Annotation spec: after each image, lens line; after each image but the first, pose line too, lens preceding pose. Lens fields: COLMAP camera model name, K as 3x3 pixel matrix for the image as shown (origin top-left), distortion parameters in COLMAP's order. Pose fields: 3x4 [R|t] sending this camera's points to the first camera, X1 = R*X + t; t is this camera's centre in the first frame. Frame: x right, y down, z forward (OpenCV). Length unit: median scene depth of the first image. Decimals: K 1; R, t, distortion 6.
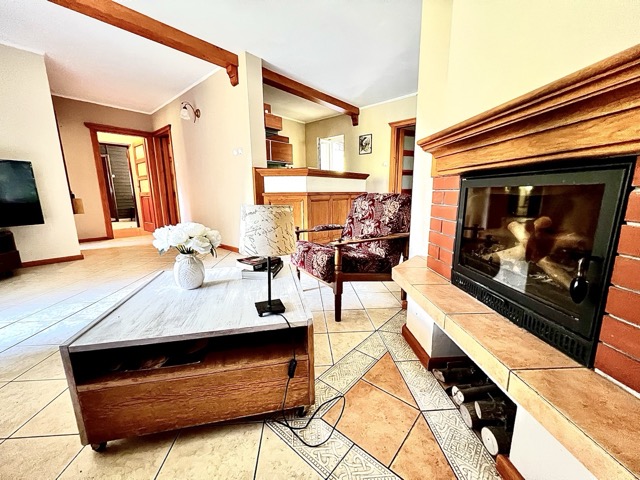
lens RADIAL K [[256.6, 0, 320.5], [0, 256.6, 240.8], [0, 0, 1]] dist [-0.001128, -0.000141]
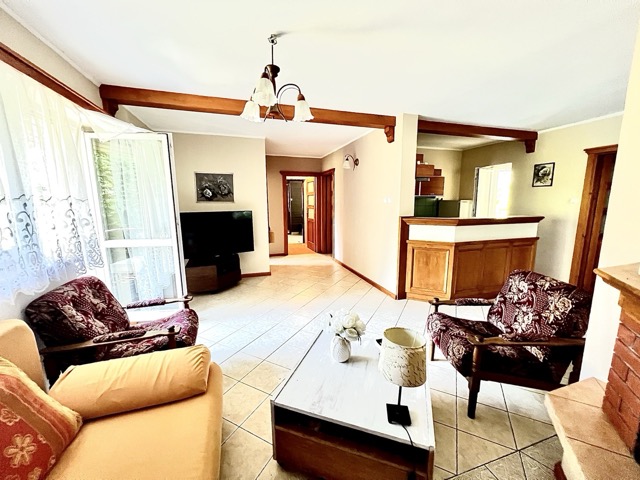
lens RADIAL K [[256.6, 0, 320.5], [0, 256.6, 240.8], [0, 0, 1]] dist [-0.001128, -0.000141]
pose [[0.853539, 0.086871, -0.513736, 0.011637], [-0.098695, 0.995108, 0.004294, -0.153727], [0.511596, 0.047038, 0.857938, -0.077417]]
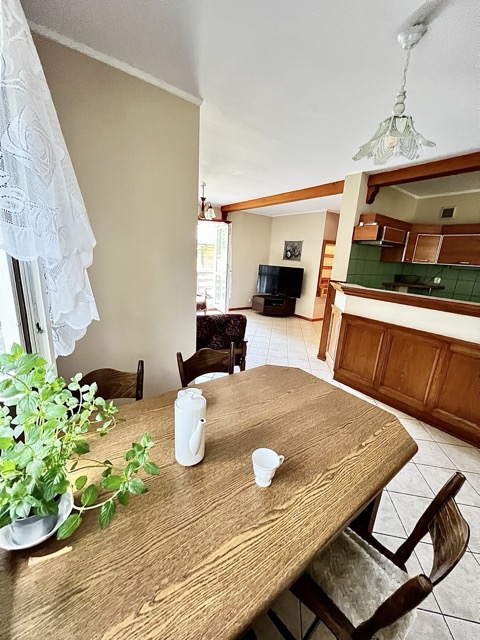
lens RADIAL K [[254.9, 0, 240.0], [0, 254.9, 320.0], [0, 0, 1]] dist [0.001583, -0.000370]
pose [[-0.232217, 0.237700, -0.943172, 0.871229], [-0.230927, 0.928481, 0.290854, -0.344632], [0.944853, 0.285346, -0.160718, 0.830090]]
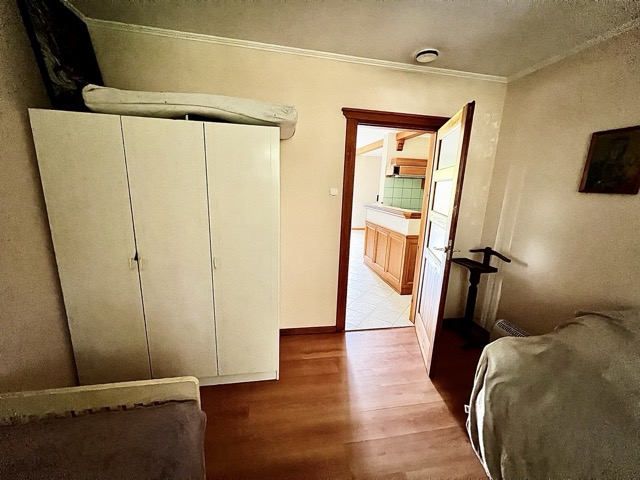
lens RADIAL K [[256.6, 0, 320.5], [0, 256.6, 240.8], [0, 0, 1]] dist [-0.001128, -0.000141]
pose [[-0.624308, 0.149330, -0.766773, 1.188810], [-0.172799, 0.930845, 0.321976, -0.504557], [0.761827, 0.333510, -0.555329, 1.639831]]
